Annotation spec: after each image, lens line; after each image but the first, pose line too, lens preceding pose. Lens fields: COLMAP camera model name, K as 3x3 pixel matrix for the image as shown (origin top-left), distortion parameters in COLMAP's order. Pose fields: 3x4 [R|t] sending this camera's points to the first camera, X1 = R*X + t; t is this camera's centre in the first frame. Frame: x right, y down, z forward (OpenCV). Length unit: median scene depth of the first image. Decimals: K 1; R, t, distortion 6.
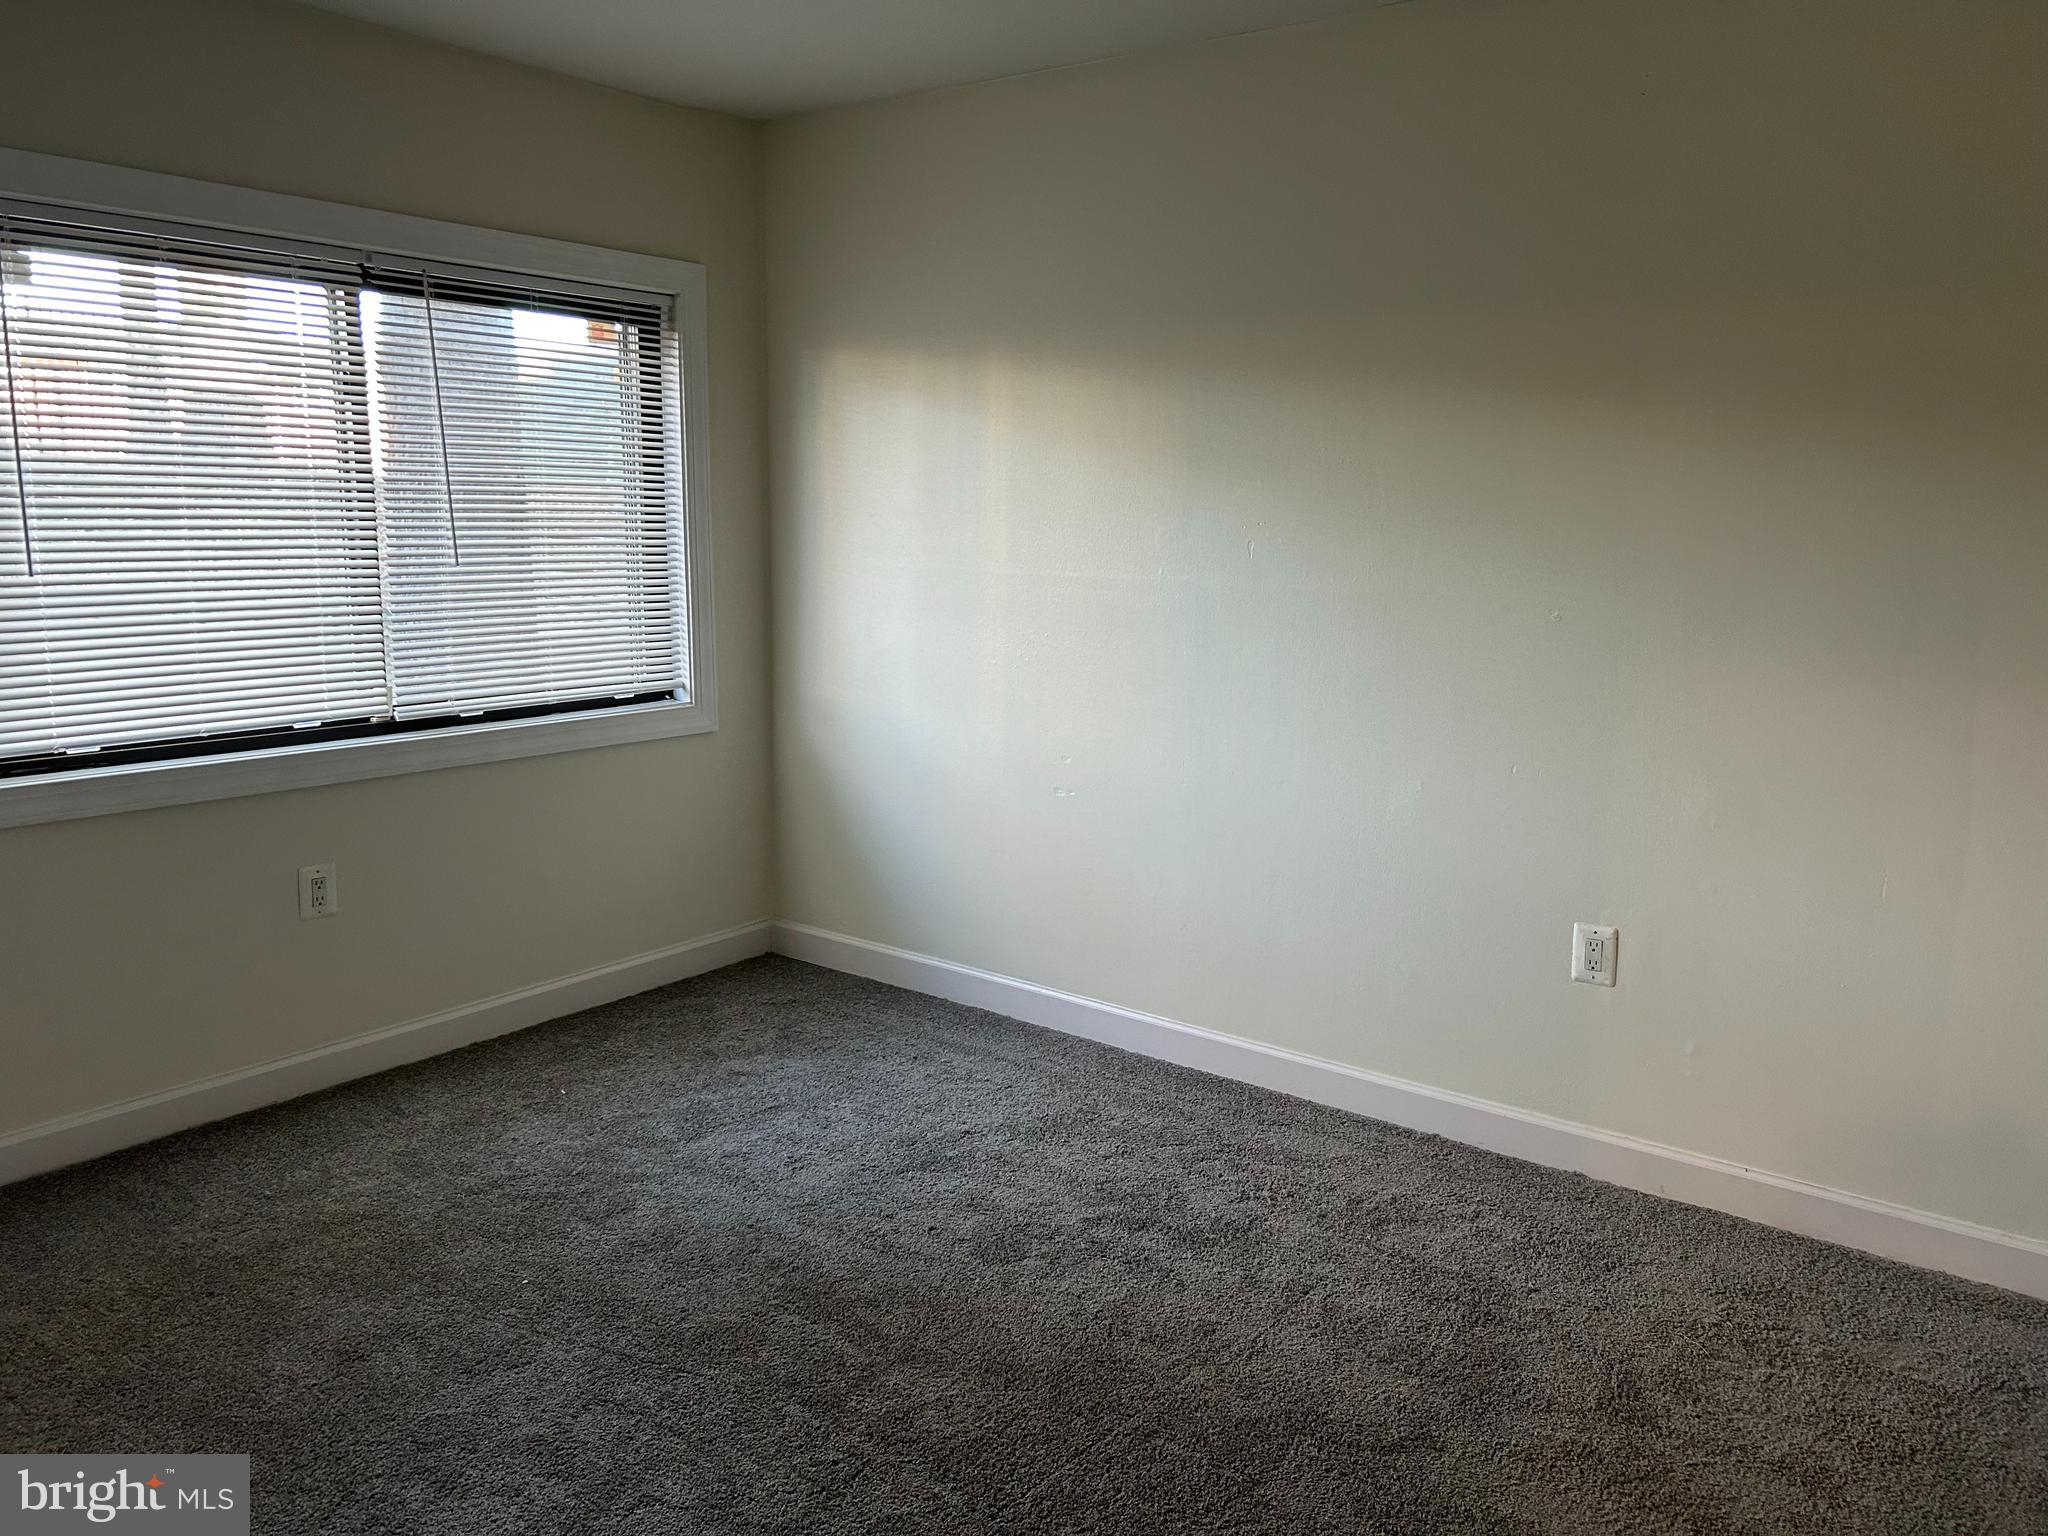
lens RADIAL K [[1558.9, 0, 1026.6], [0, 1558.9, 768.8], [0, 0, 1]] dist [0.055662, -0.058720]
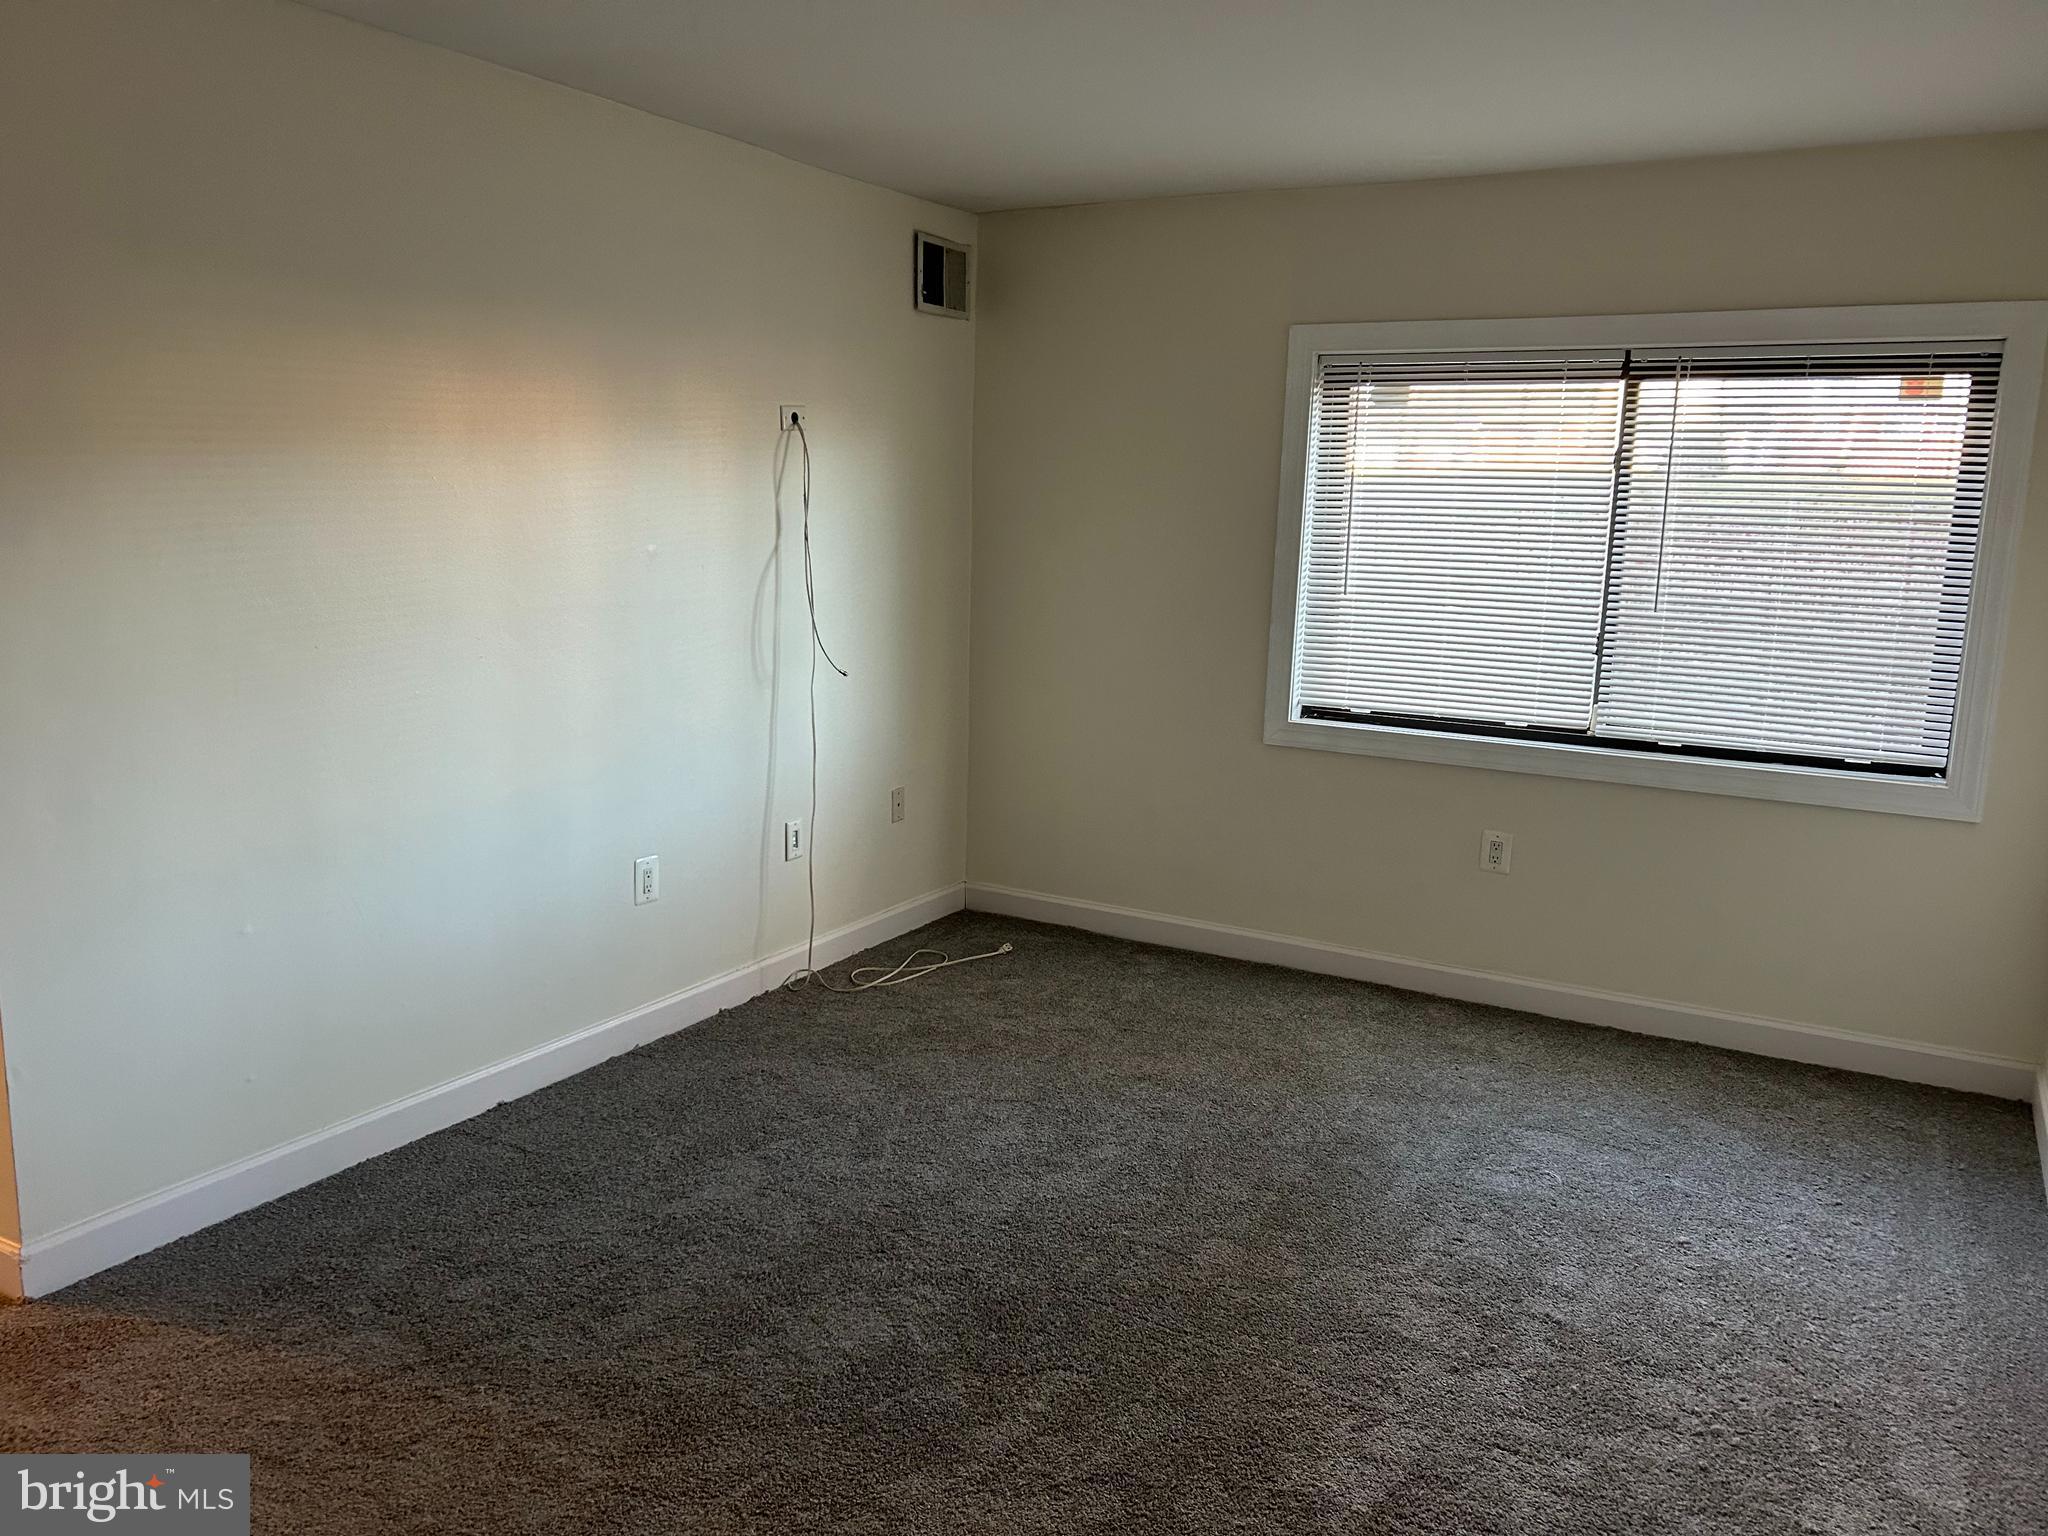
lens RADIAL K [[1539.1, 0, 1034.8], [0, 1539.1, 781.6], [0, 0, 1]] dist [0.049758, -0.046864]
pose [[0.150345, 0.171893, -0.973576, 0.709484], [-0.193070, 0.970913, 0.141608, -0.083868], [0.969598, 0.166678, 0.179159, 0.389486]]
